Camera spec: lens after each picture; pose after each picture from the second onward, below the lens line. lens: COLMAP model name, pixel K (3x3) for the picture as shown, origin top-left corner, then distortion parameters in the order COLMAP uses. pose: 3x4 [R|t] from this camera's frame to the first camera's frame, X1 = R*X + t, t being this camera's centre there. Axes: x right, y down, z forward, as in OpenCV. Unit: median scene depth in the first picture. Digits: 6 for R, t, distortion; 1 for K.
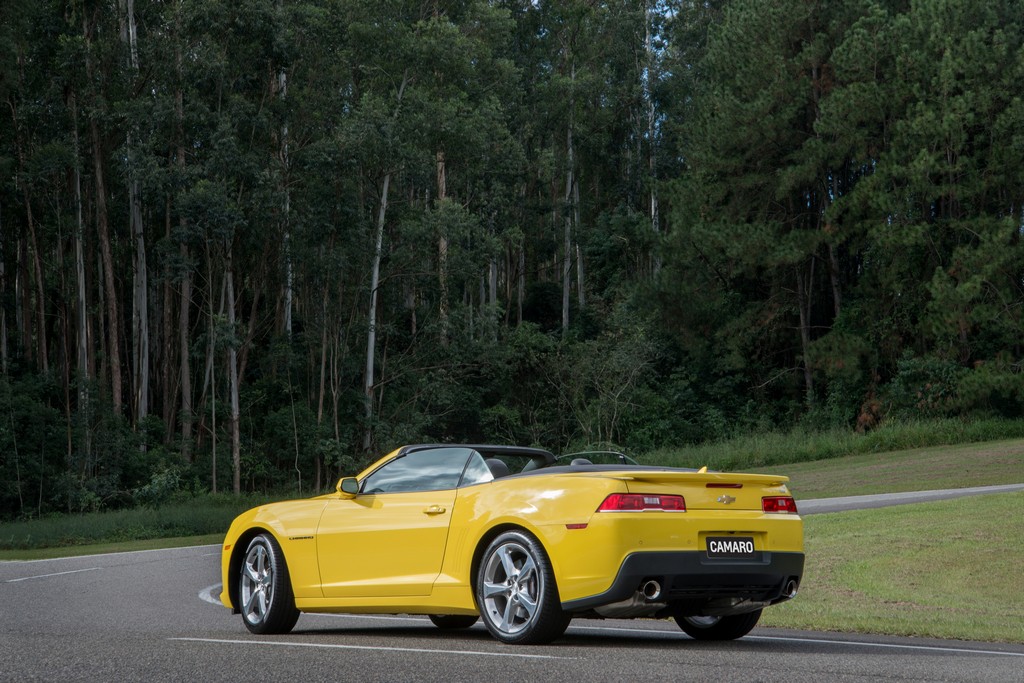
lens RADIAL K [[2459.0, 0, 512.0], [0, 2459.0, 341.5], [0, 0, 1]] dist [0.833428, 0.279838]
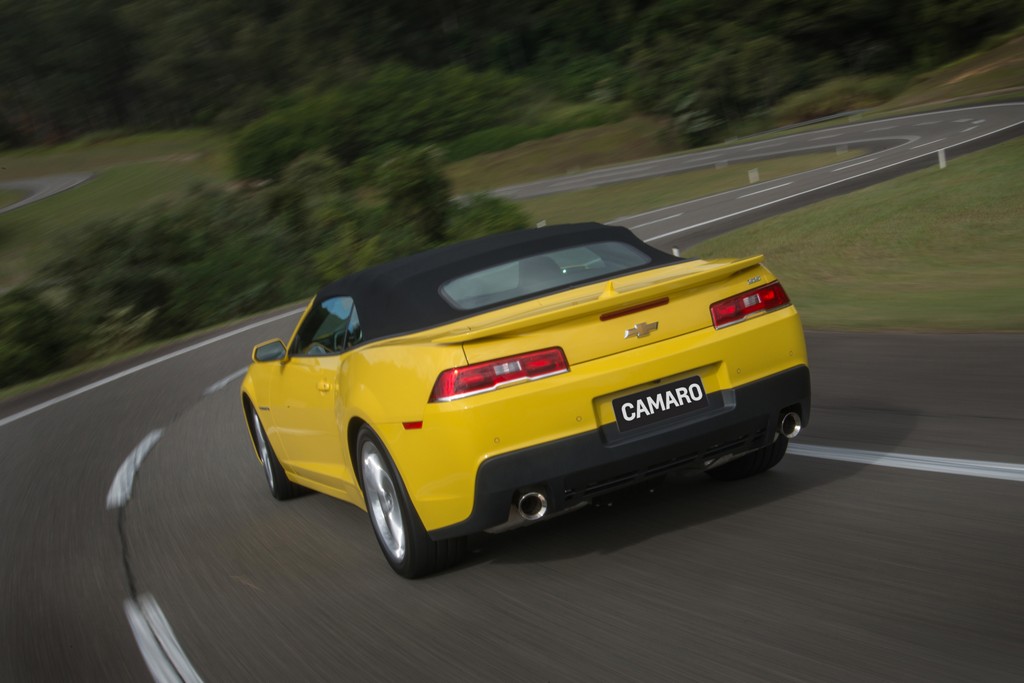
lens RADIAL K [[1353.0, 0, 512.0], [0, 1353.0, 341.5], [0, 0, 1]] dist [-0.142459, -0.002606]
pose [[0.920082, -0.182756, -0.346481, 0.036815], [0.251783, 0.953497, 0.165678, 0.000342], [0.300090, -0.239676, 0.923310, 0.142653]]
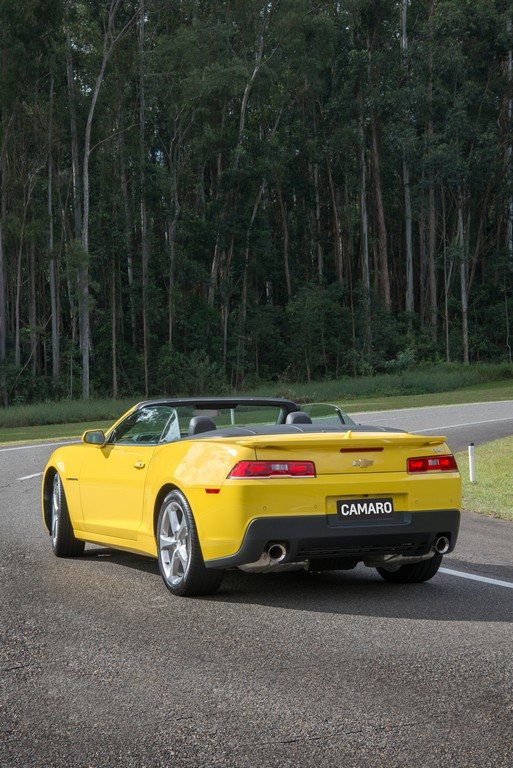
lens RADIAL K [[1575.8, 0, 256.7], [0, 1575.8, 405.9], [0, 0, 1]] dist [0.567150, -0.291666]
pose [[0.955319, -0.005605, -0.295524, 0.050539], [0.034565, 0.995079, 0.092863, -0.004818], [0.293549, -0.098928, 0.950811, 0.076831]]
